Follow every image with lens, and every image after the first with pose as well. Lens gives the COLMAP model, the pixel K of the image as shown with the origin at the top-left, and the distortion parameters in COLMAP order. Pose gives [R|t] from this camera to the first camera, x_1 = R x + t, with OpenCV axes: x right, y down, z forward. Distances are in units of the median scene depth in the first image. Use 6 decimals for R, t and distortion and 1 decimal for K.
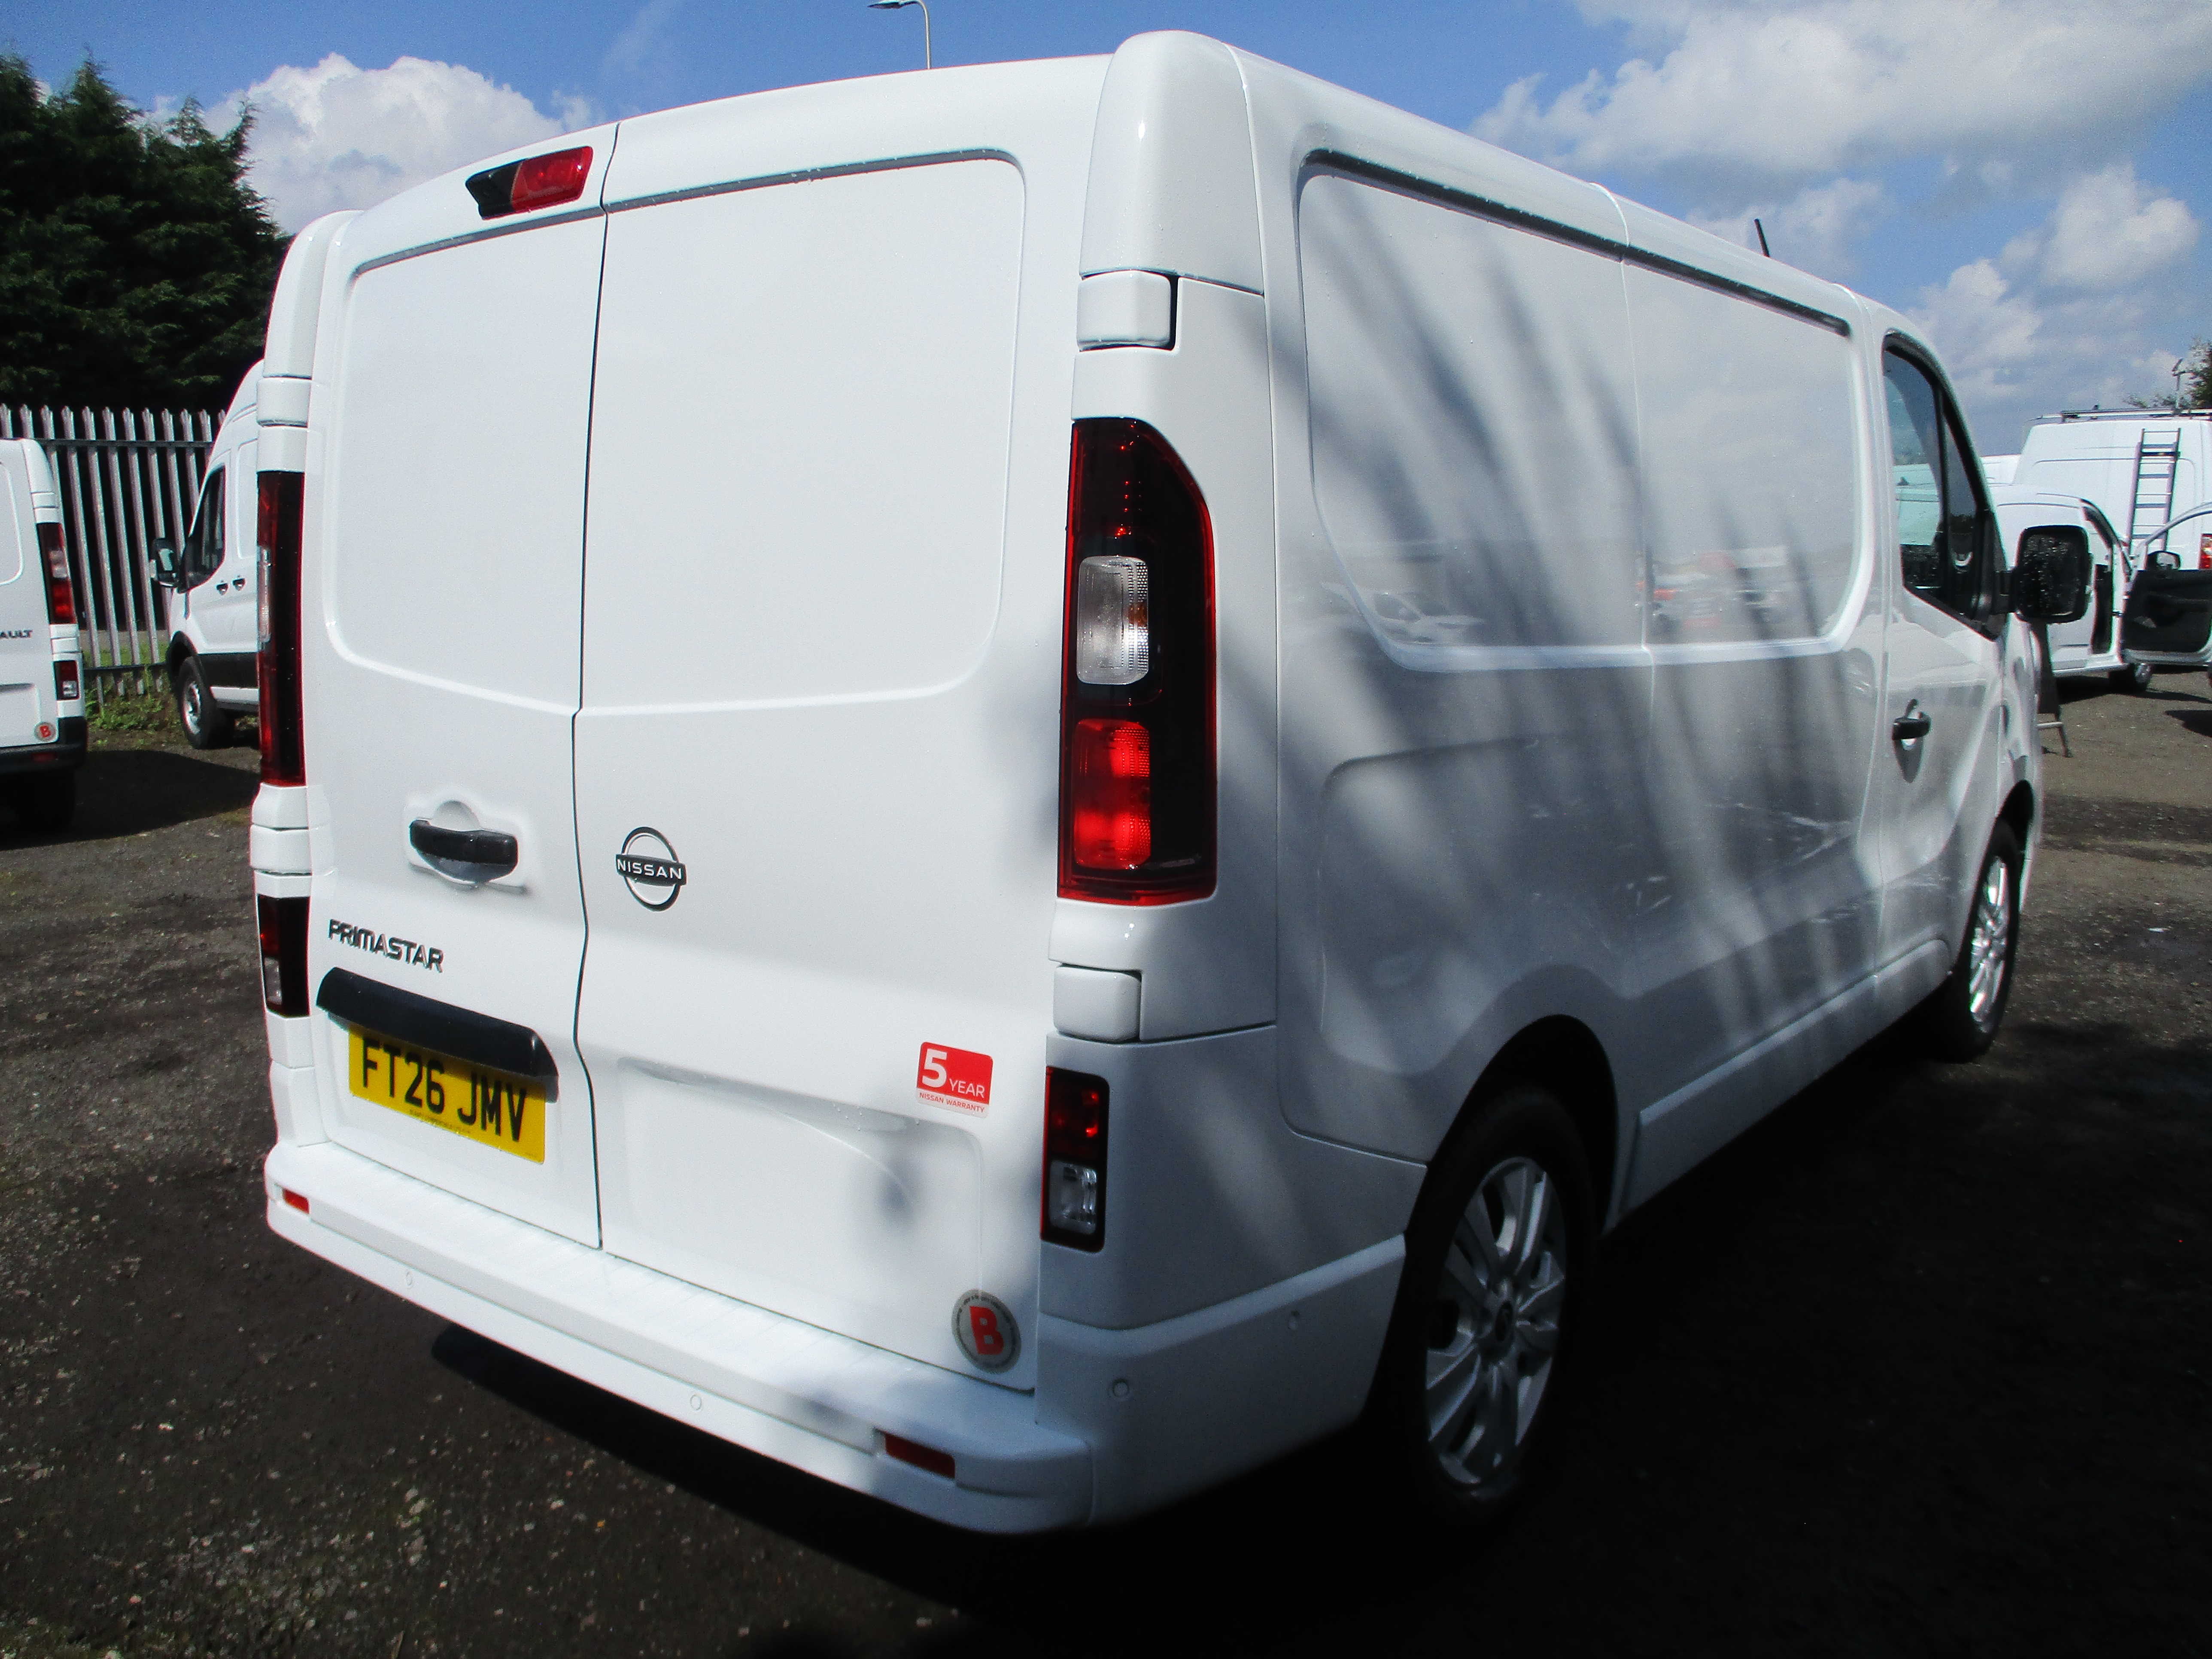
lens RADIAL K [[1866.1, 0, 1066.6], [0, 1866.1, 831.9], [0, 0, 1]] dist [-0.044579, 0.016179]
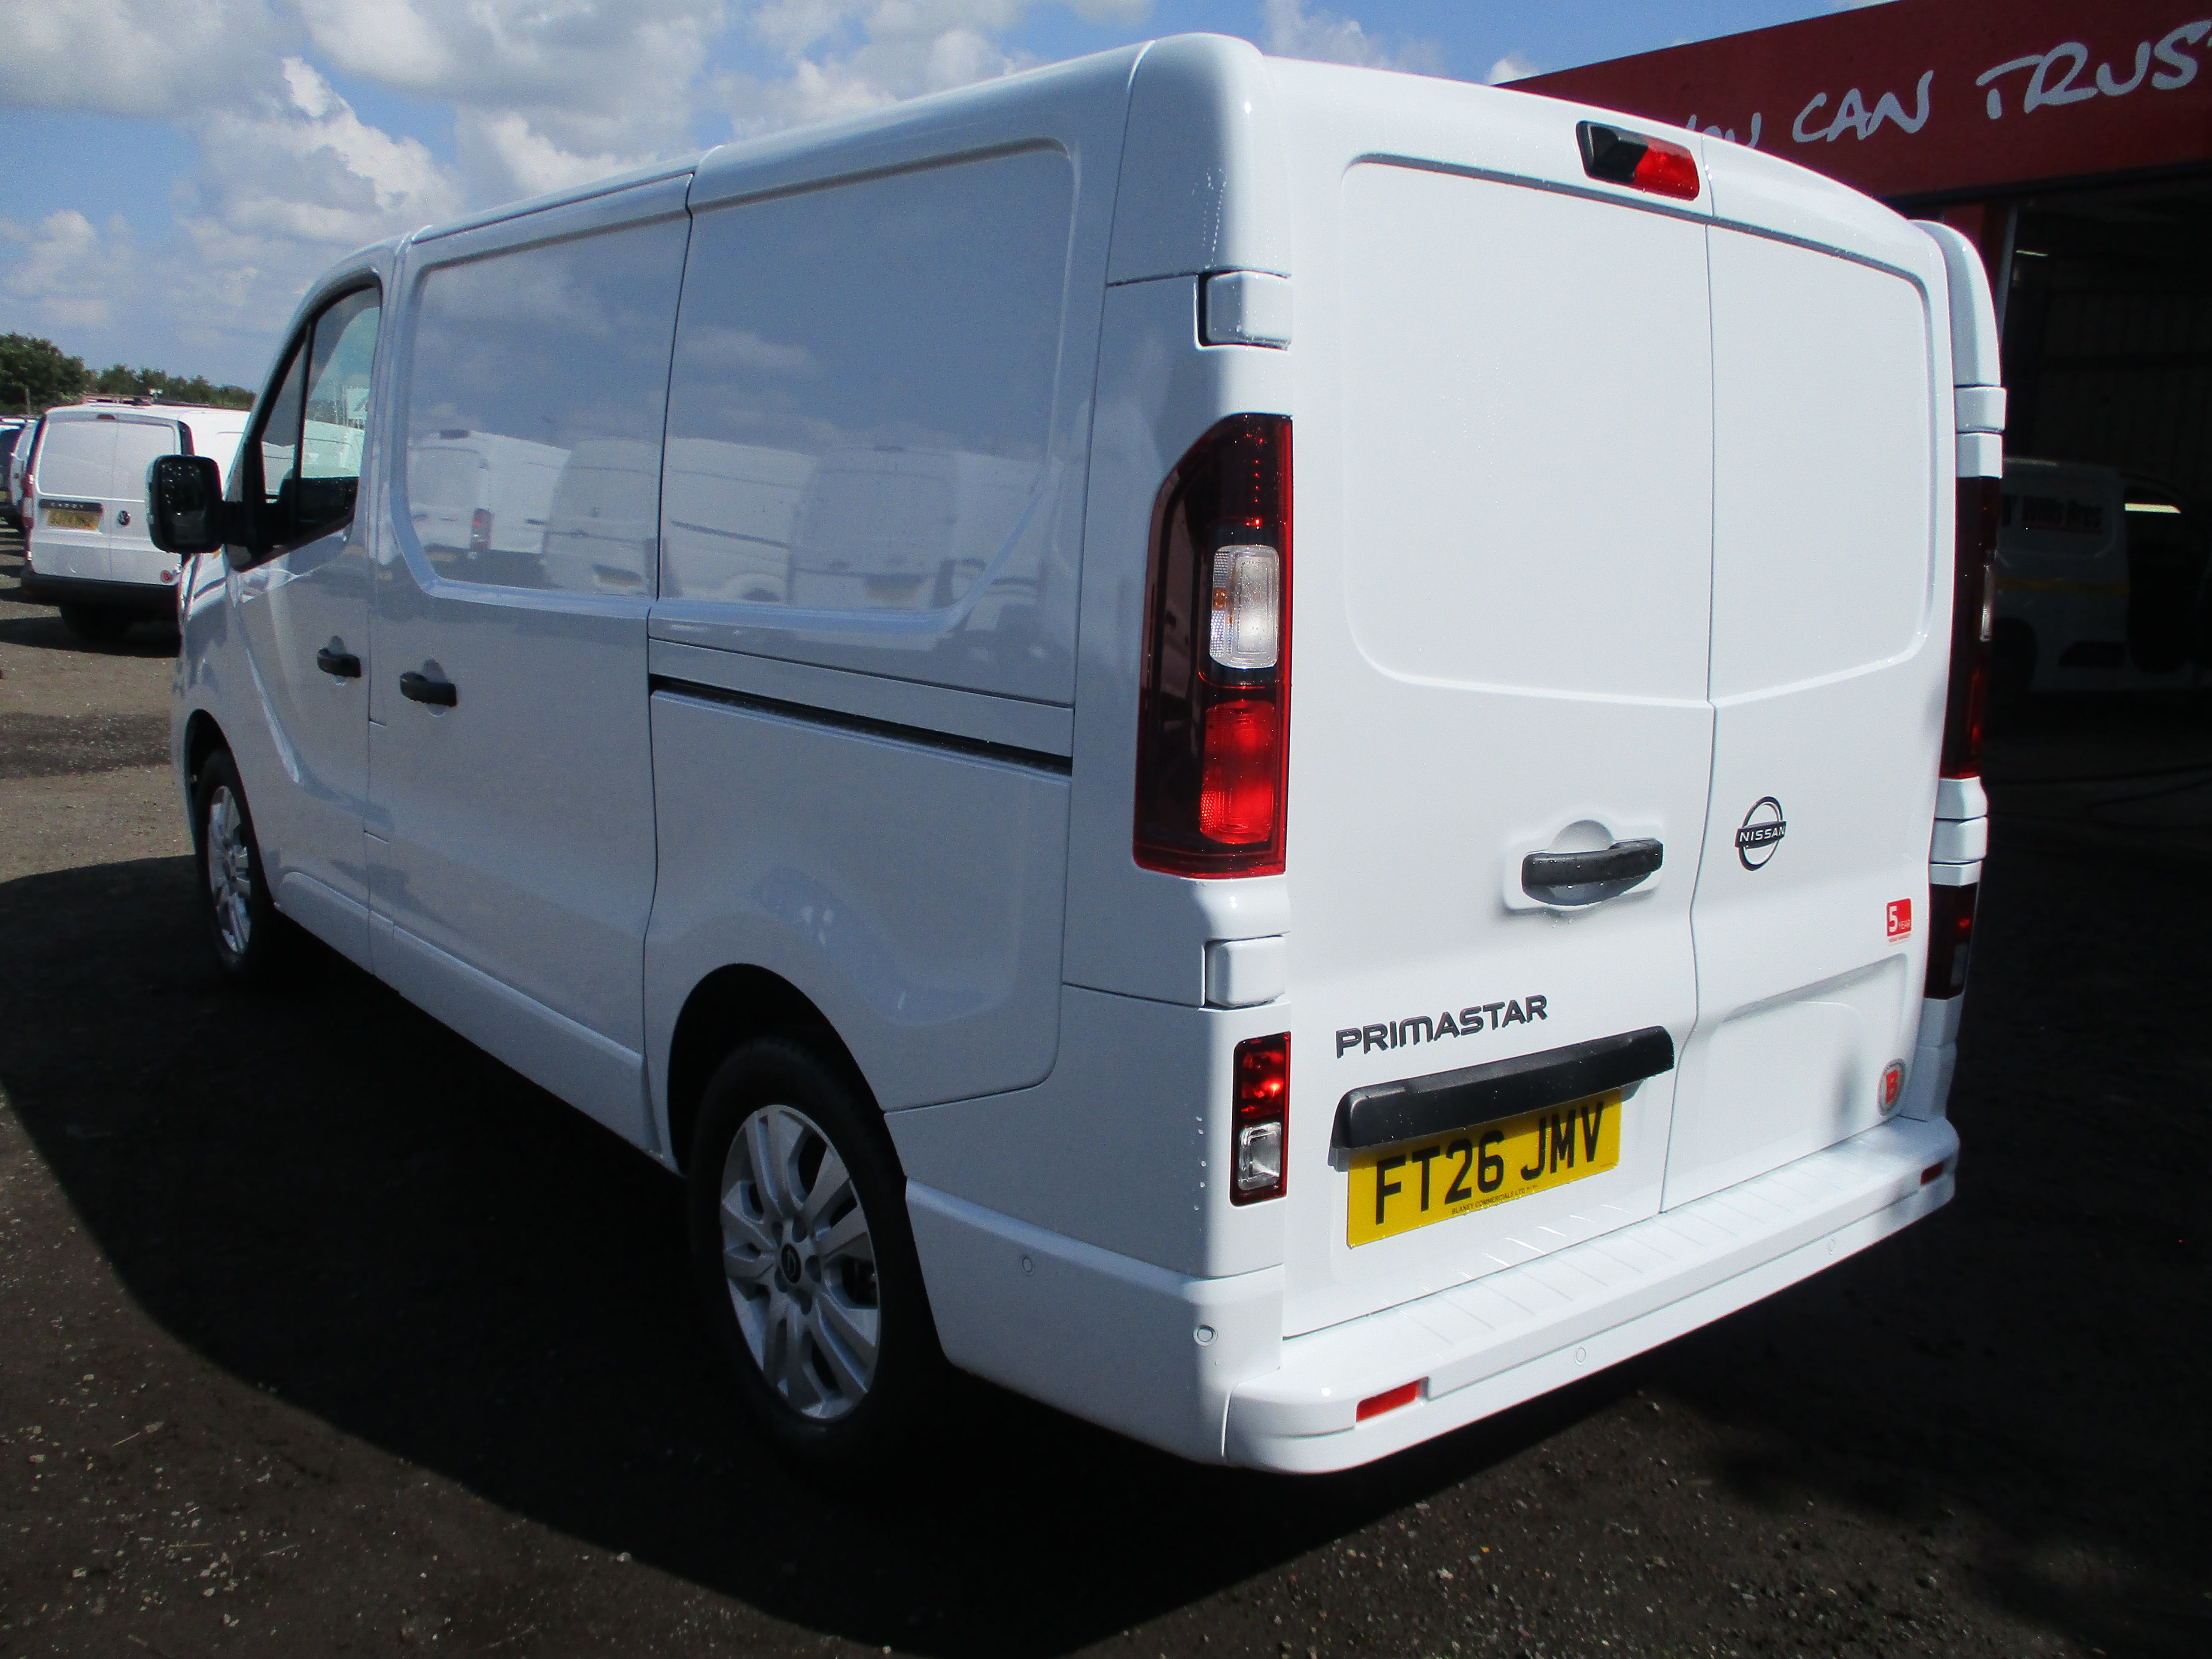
lens RADIAL K [[1866.1, 0, 1066.6], [0, 1866.1, 831.9], [0, 0, 1]] dist [-0.044579, 0.016179]
pose [[0.219718, -0.160227, 0.962316, -1.382882], [0.109211, 0.984260, 0.138945, -0.181334], [-0.969431, 0.074566, 0.233758, 1.131317]]
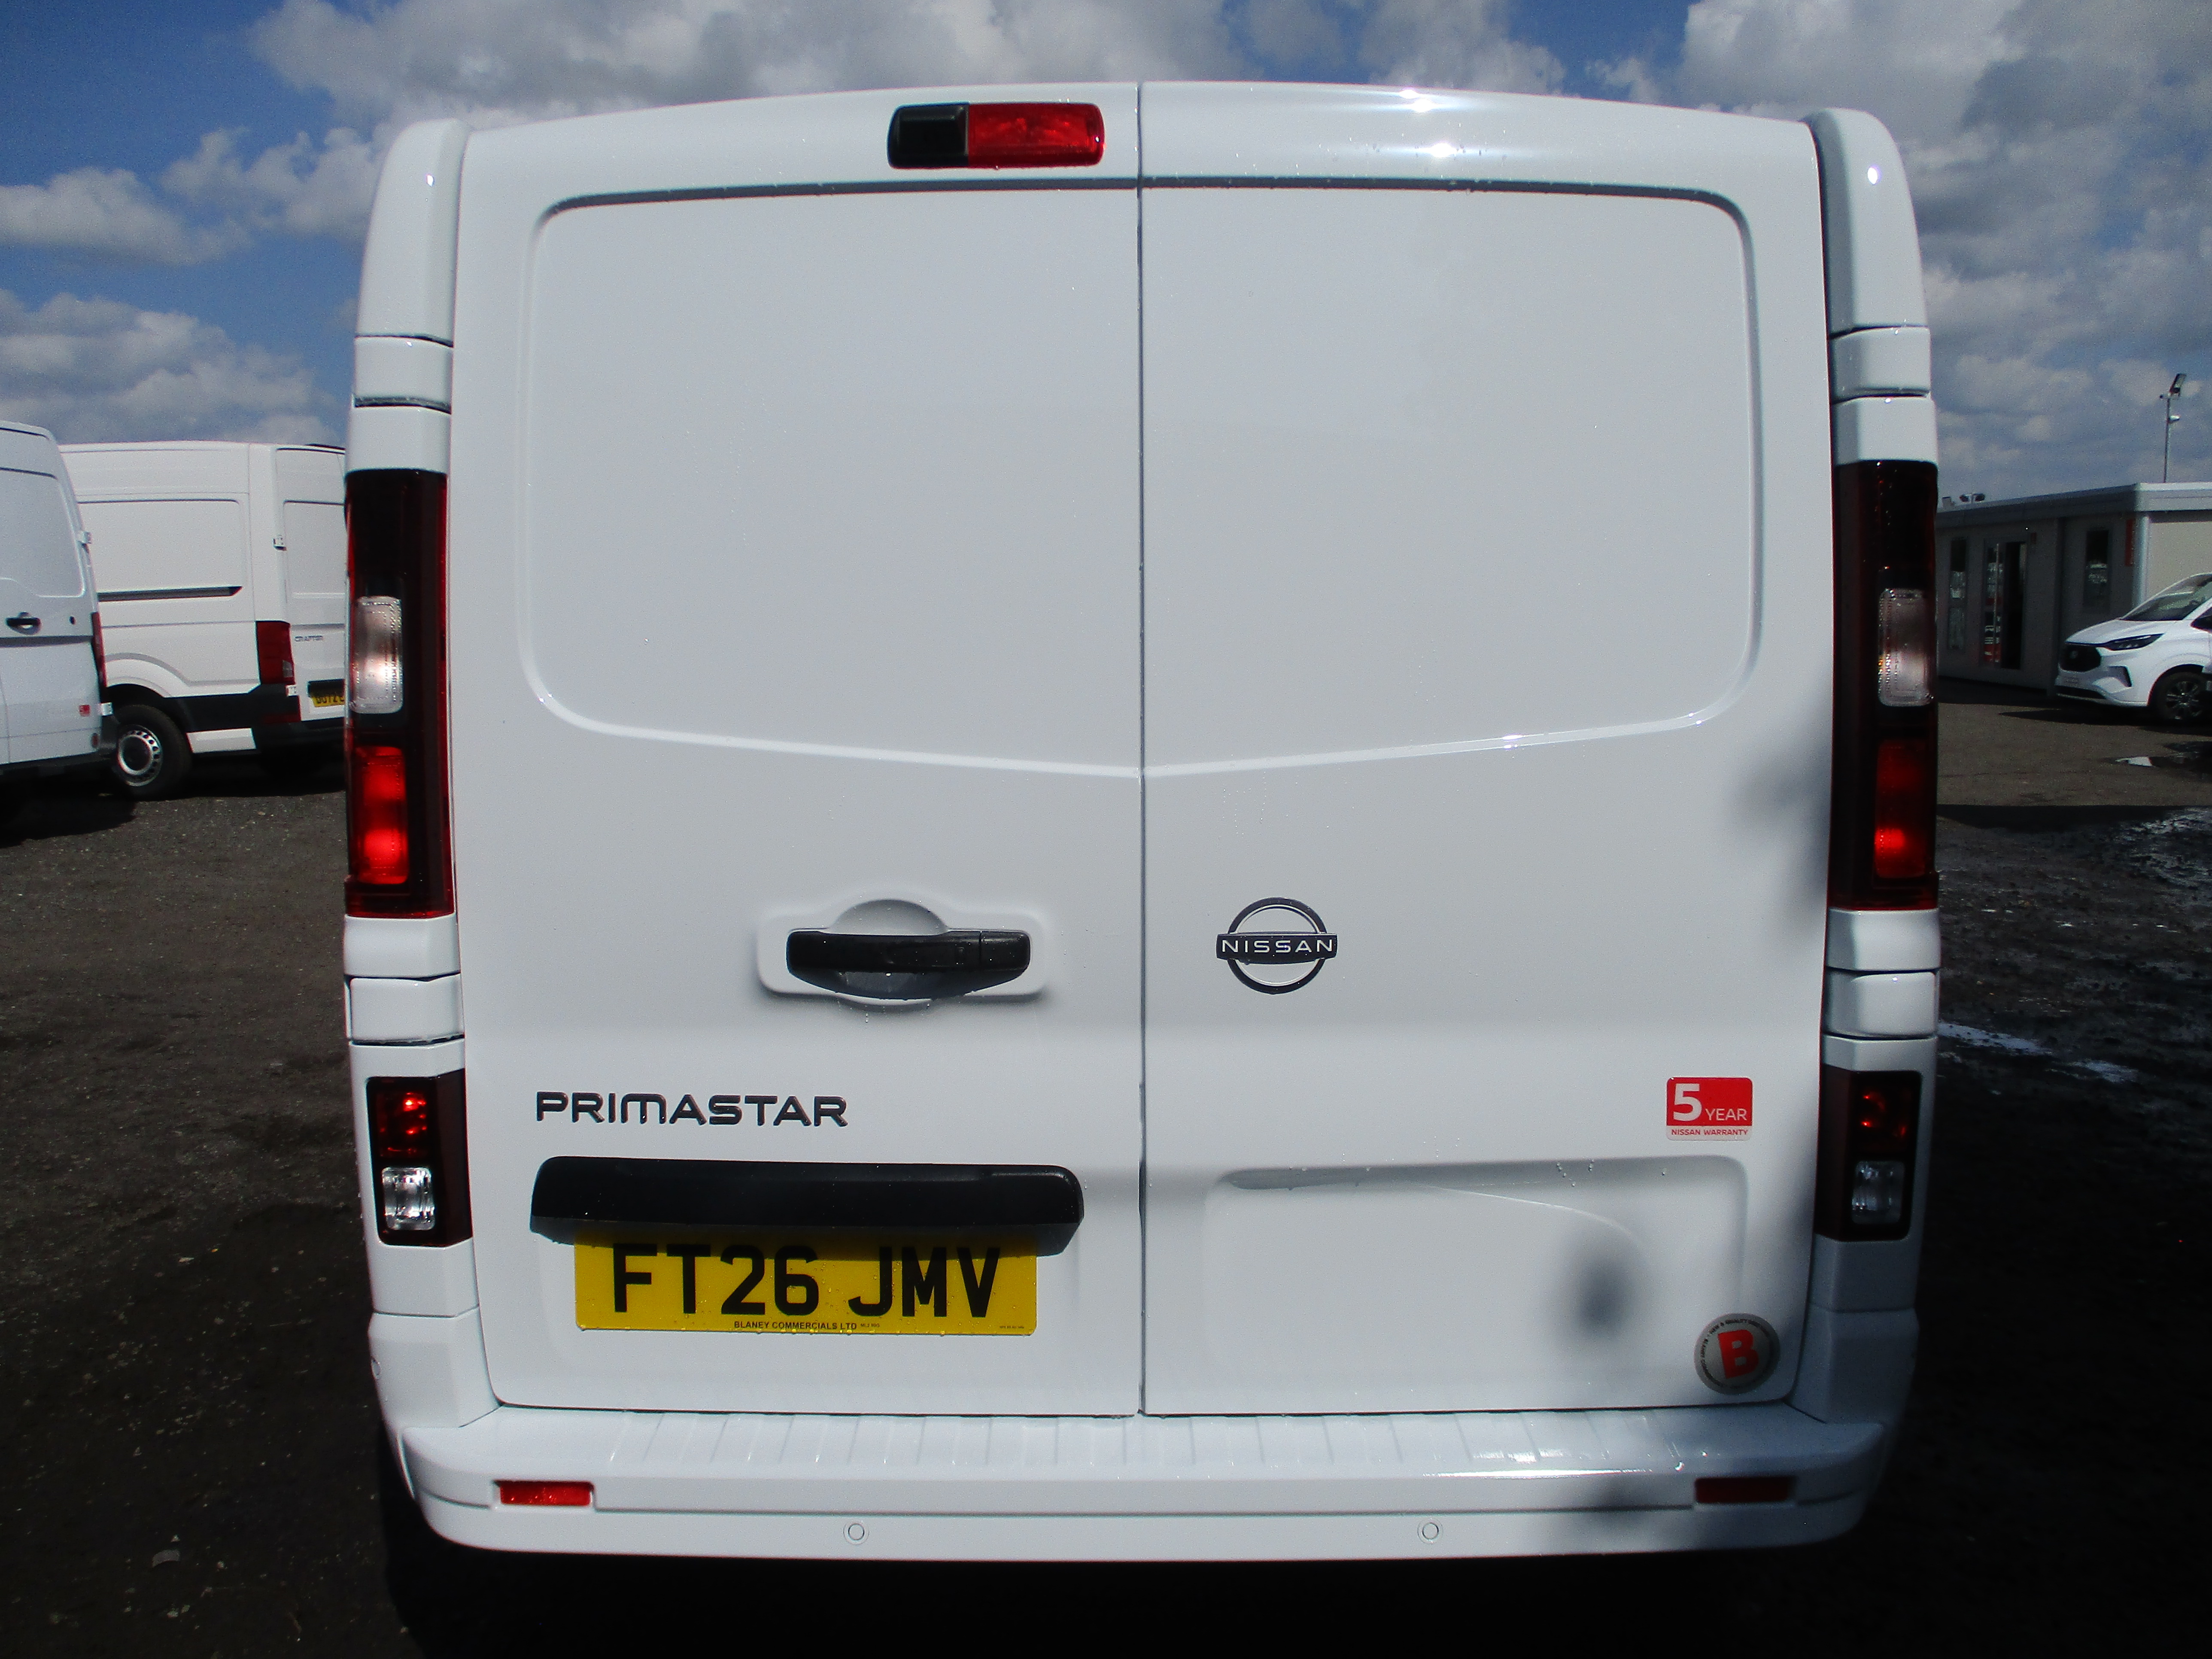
lens RADIAL K [[1866.1, 0, 1066.6], [0, 1866.1, 831.9], [0, 0, 1]] dist [-0.044579, 0.016179]
pose [[0.787942, -0.070383, 0.611714, -0.819482], [0.094064, 0.995544, -0.006618, -0.036266], [-0.608523, 0.062755, 0.791051, 0.363511]]
